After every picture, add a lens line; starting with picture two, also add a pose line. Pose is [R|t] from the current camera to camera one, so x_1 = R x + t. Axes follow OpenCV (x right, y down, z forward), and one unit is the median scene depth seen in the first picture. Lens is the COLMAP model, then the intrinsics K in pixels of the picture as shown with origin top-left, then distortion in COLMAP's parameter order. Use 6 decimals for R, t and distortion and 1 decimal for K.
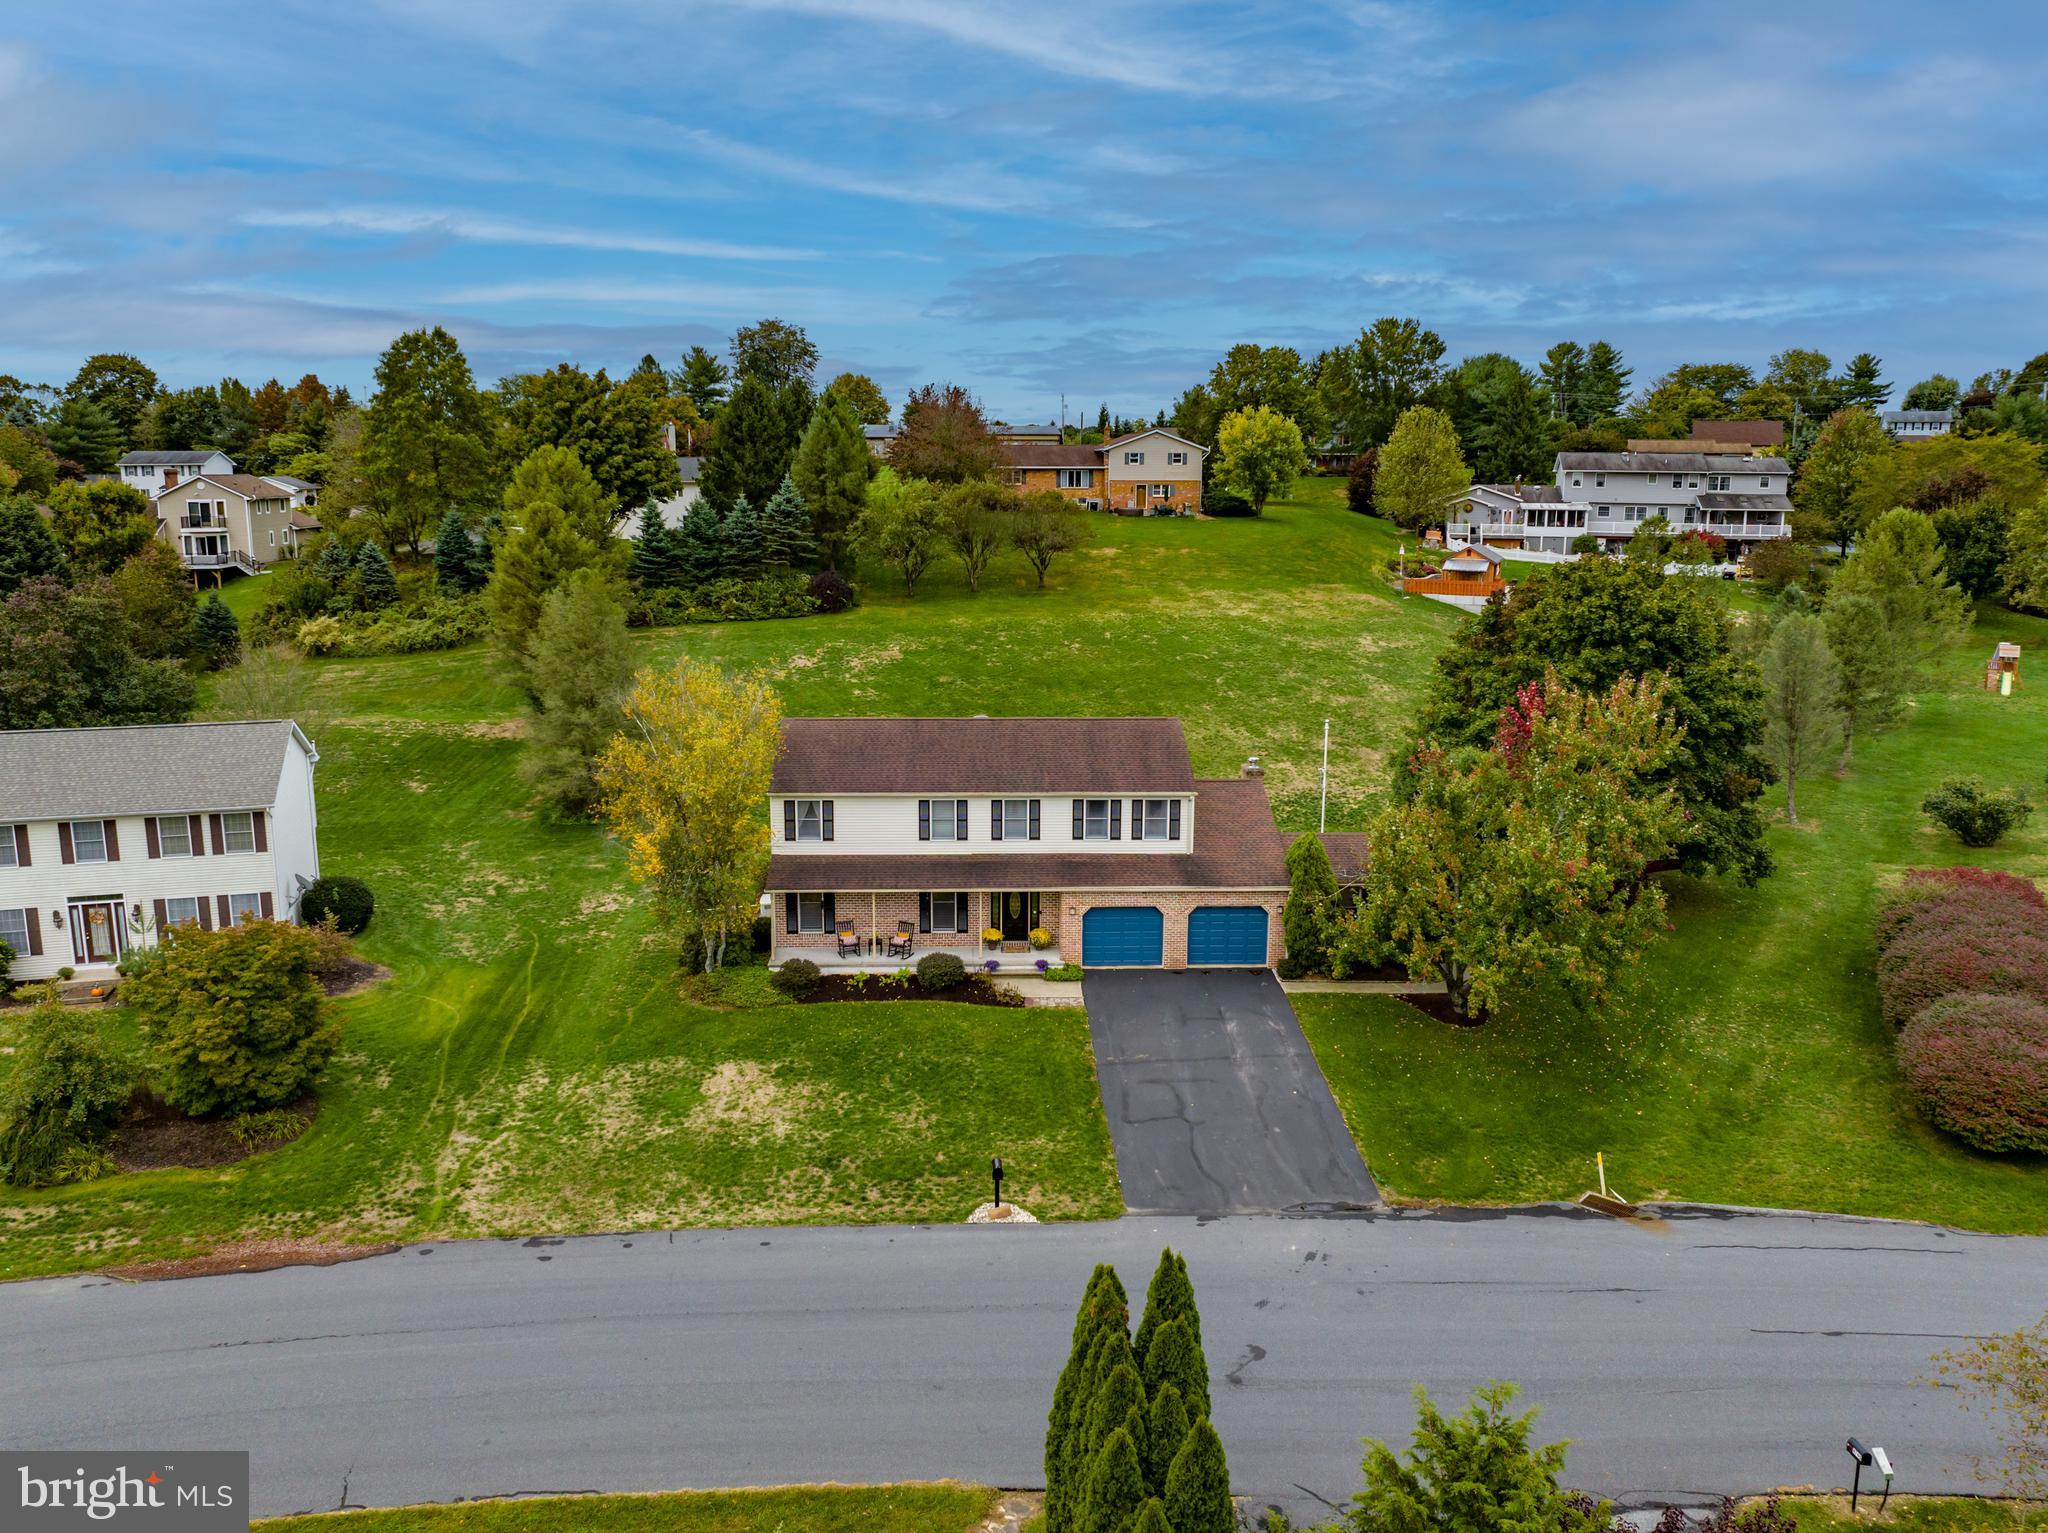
lens RADIAL K [[1471.9, 0, 1007.4], [0, 1471.9, 759.2], [0, 0, 1]] dist [-0.039467, 0.000313]
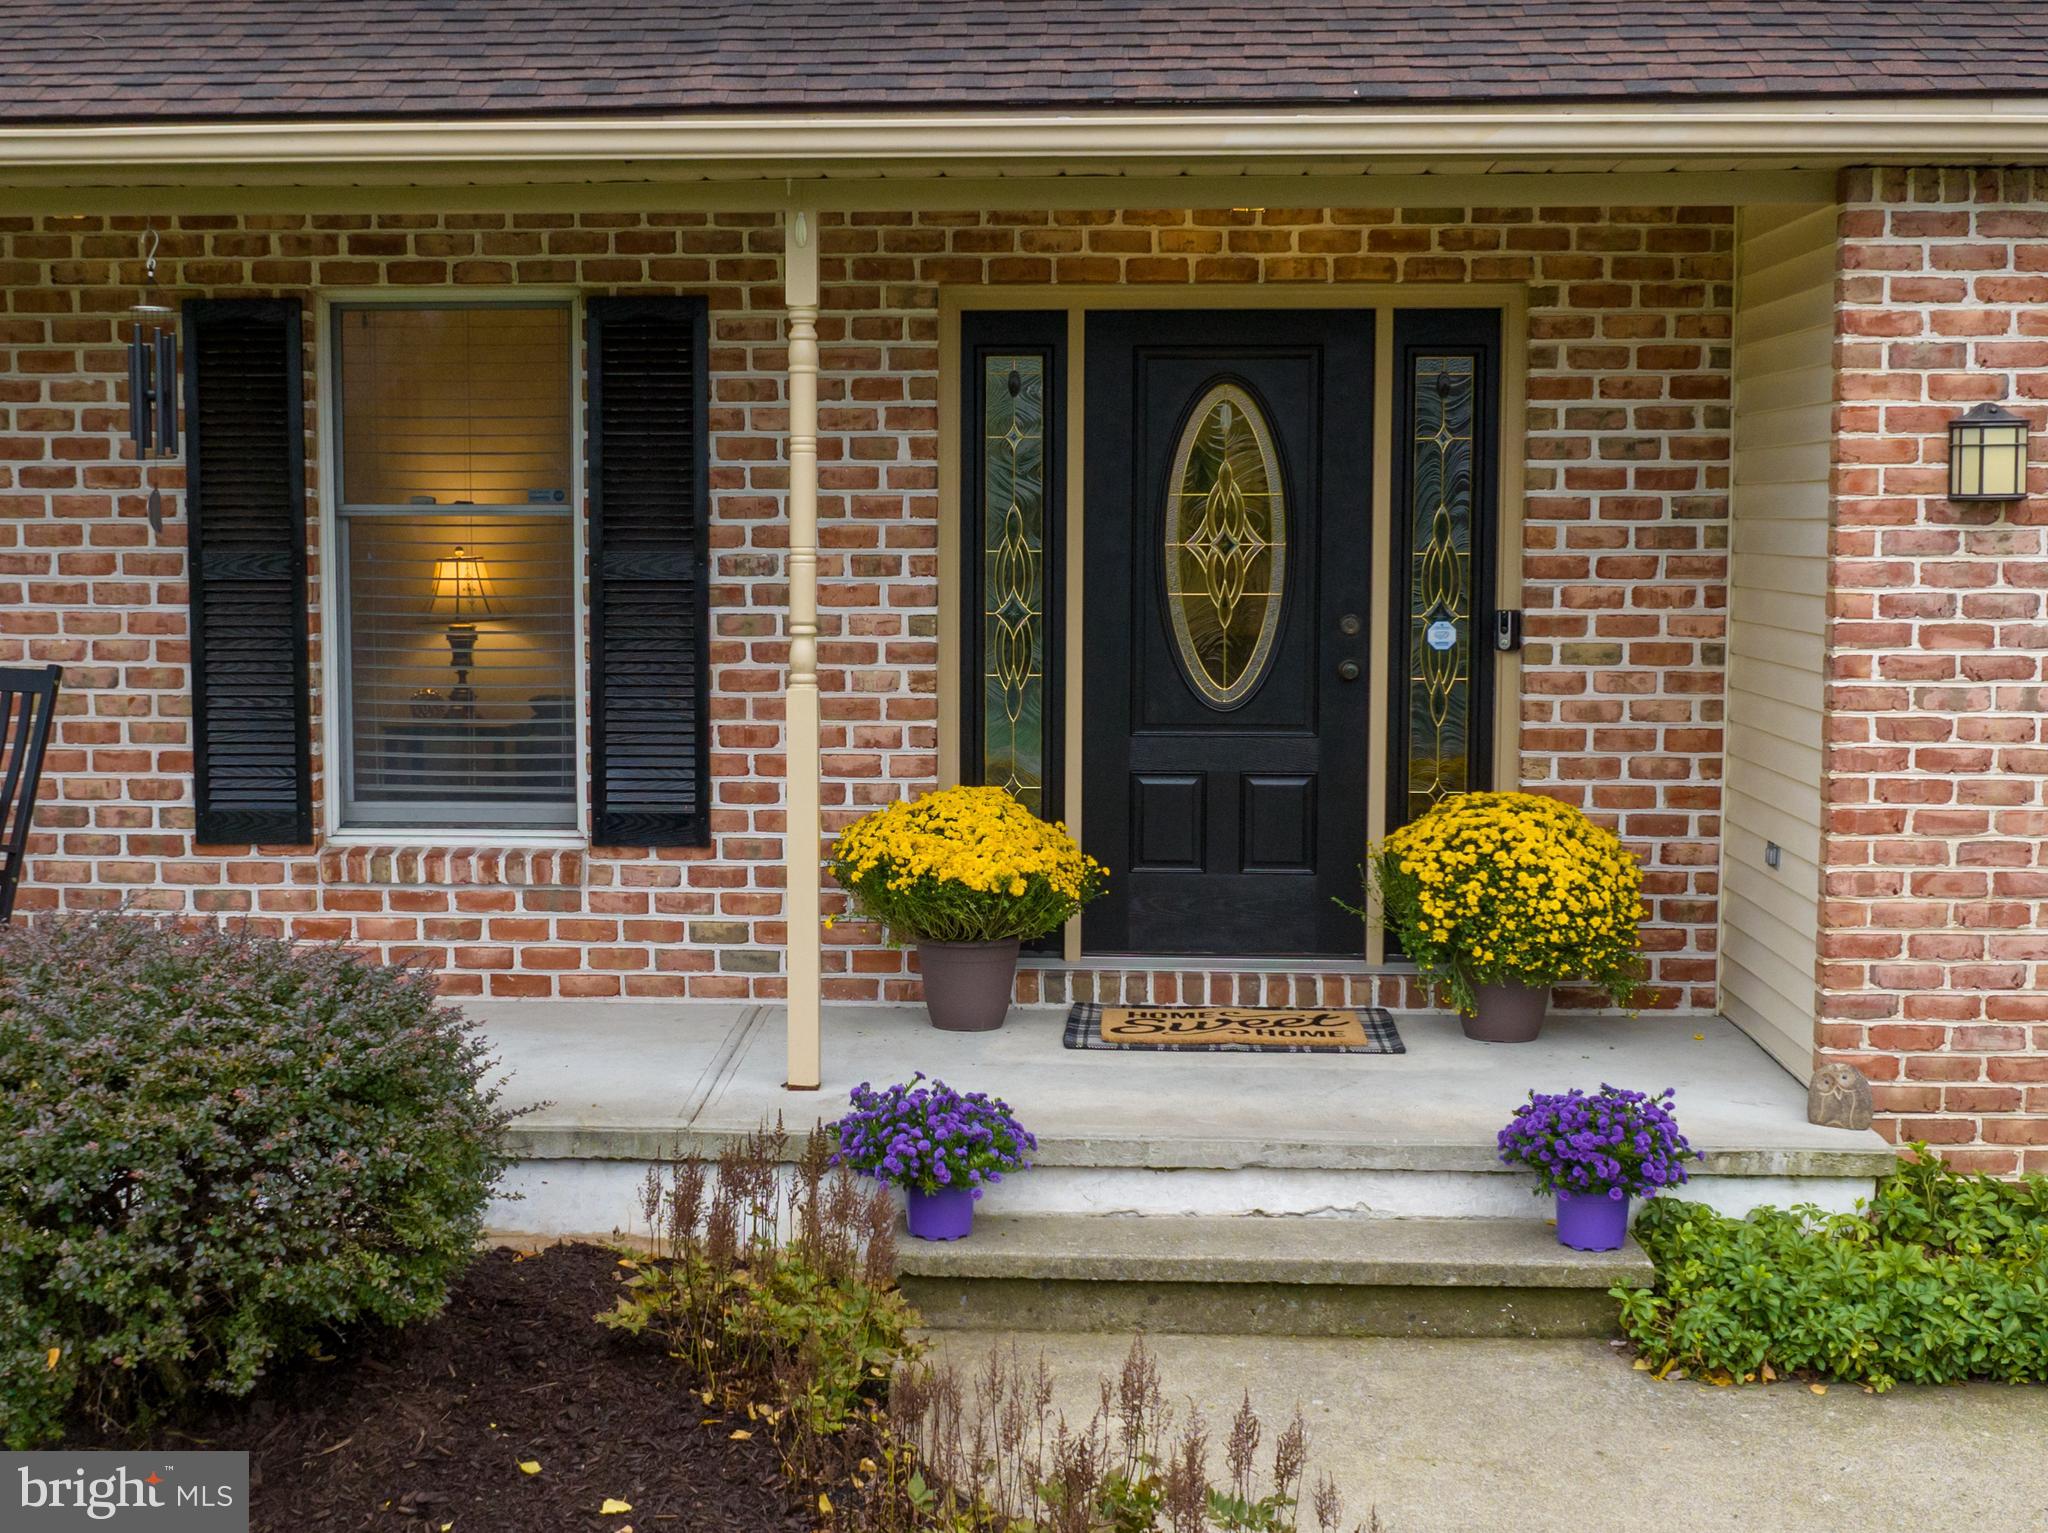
lens RADIAL K [[2803.1, 0, 885.6], [0, 2803.1, 771.0], [0, 0, 1]] dist [-0.029532, -0.073692]
pose [[0.994841, 0.006870, -0.101215, 0.001901], [-0.016878, 0.995008, -0.098359, 0.133140], [0.100034, 0.099560, 0.989990, 0.845327]]
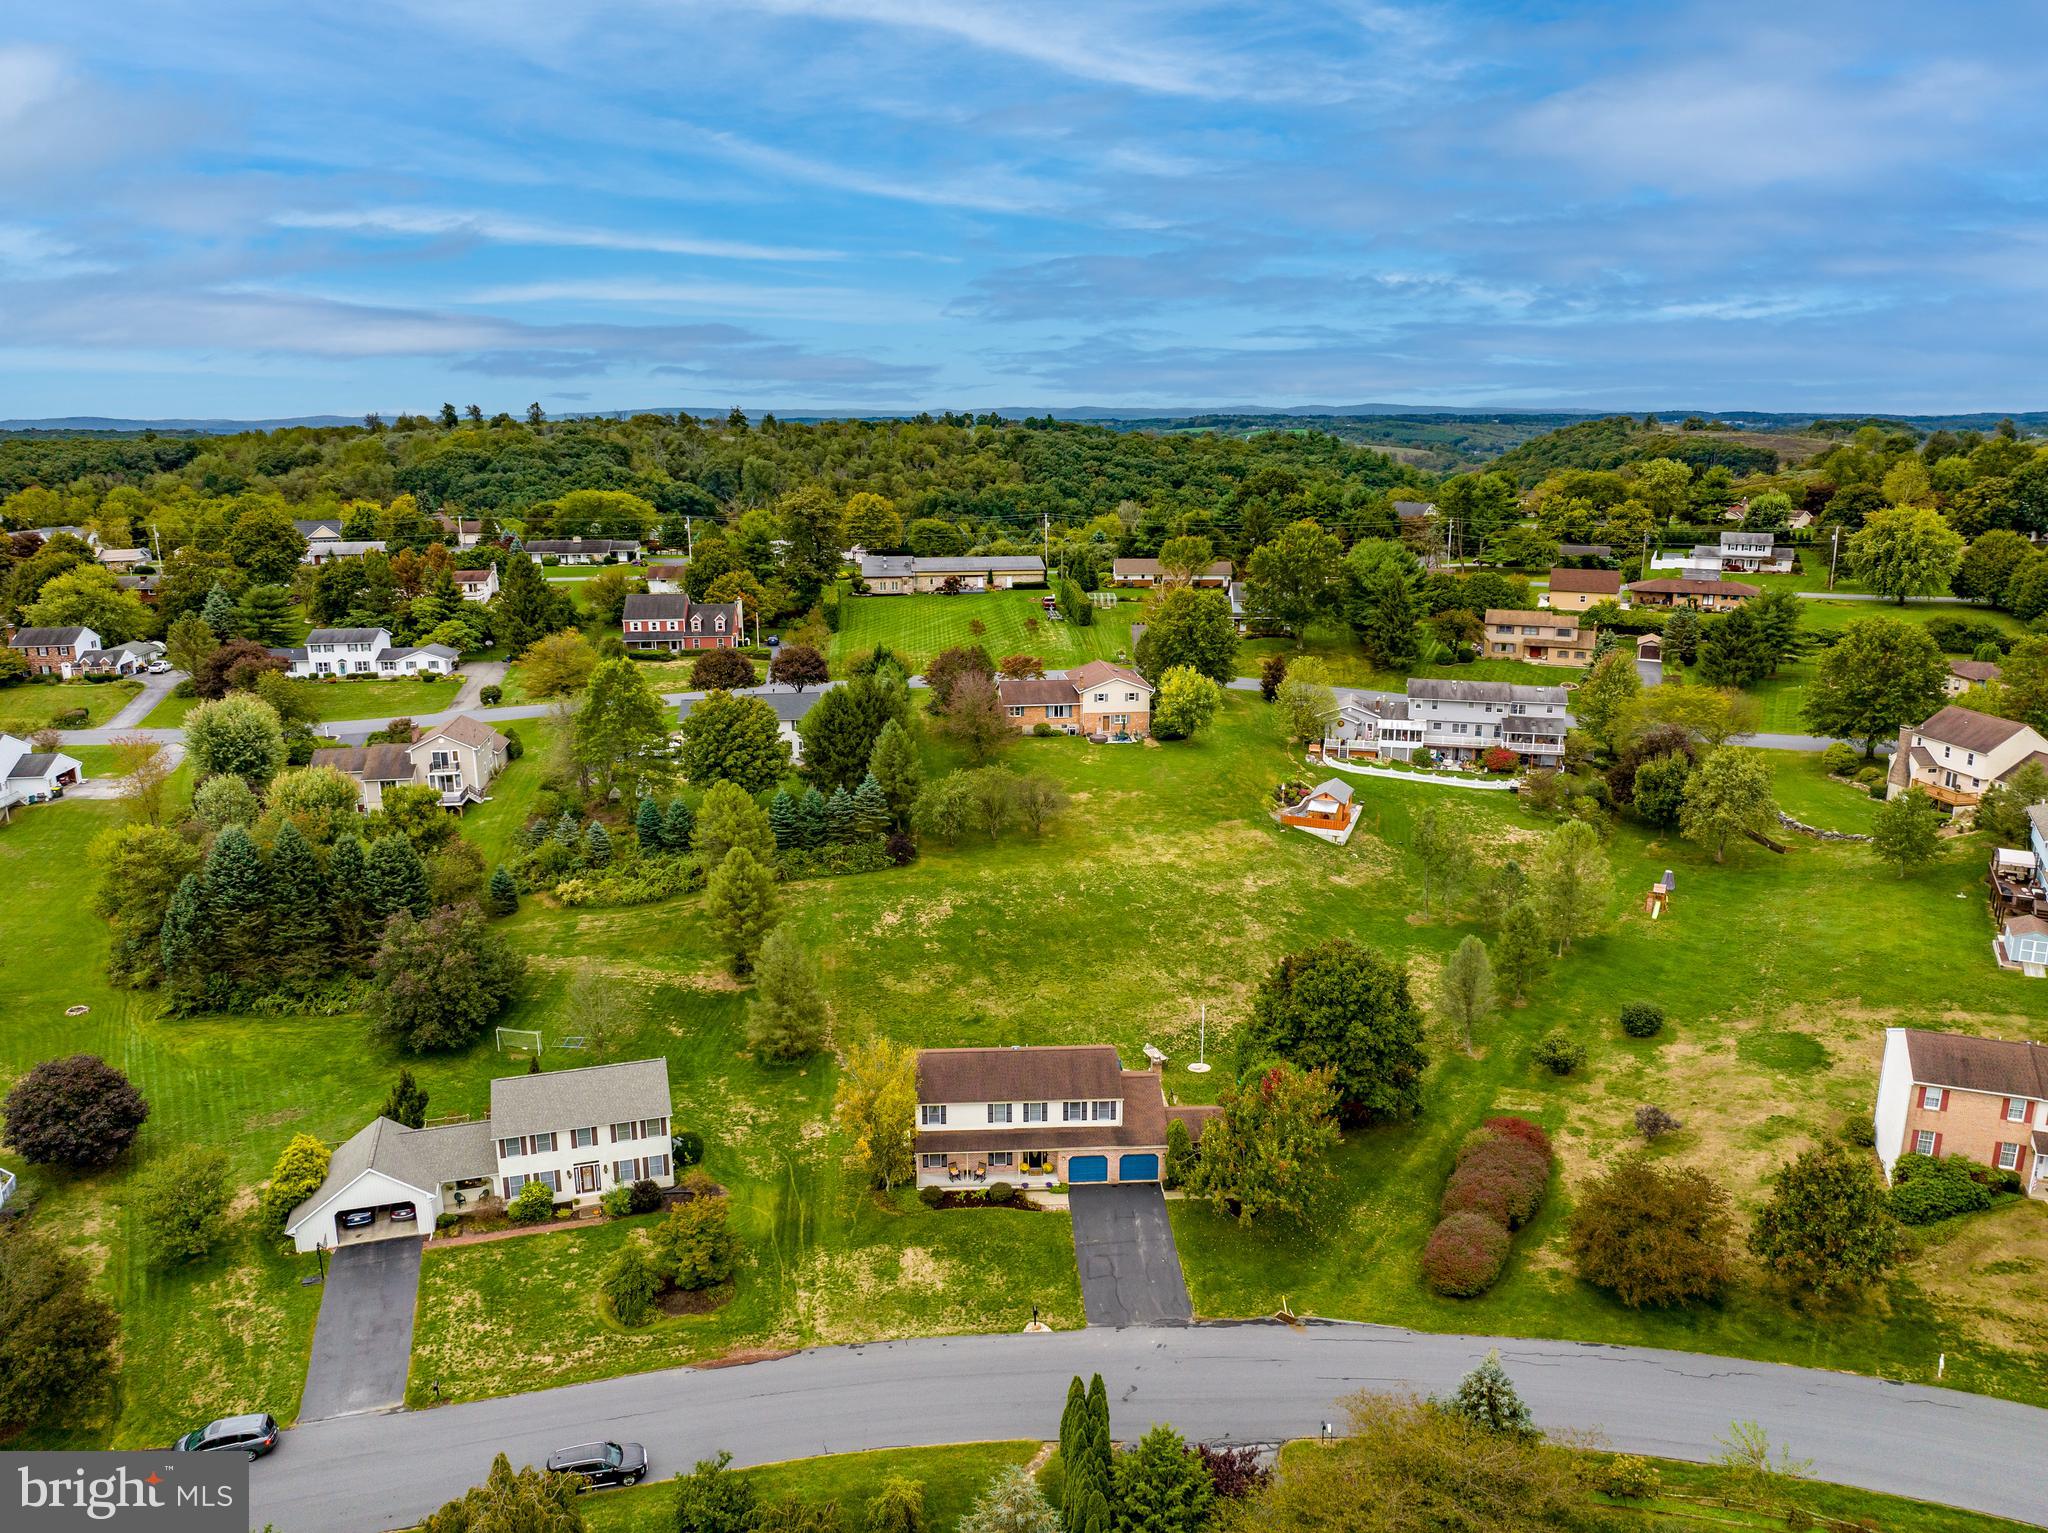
lens RADIAL K [[1453.3, 0, 1024.0], [0, 1453.3, 766.5], [0, 0, 1]] dist [-0.005493, -0.117158]
pose [[0.999666, -0.011602, 0.023078, -0.051478], [0.010372, 0.998557, 0.052696, -0.549595], [-0.023657, -0.052439, 0.998344, -0.997538]]
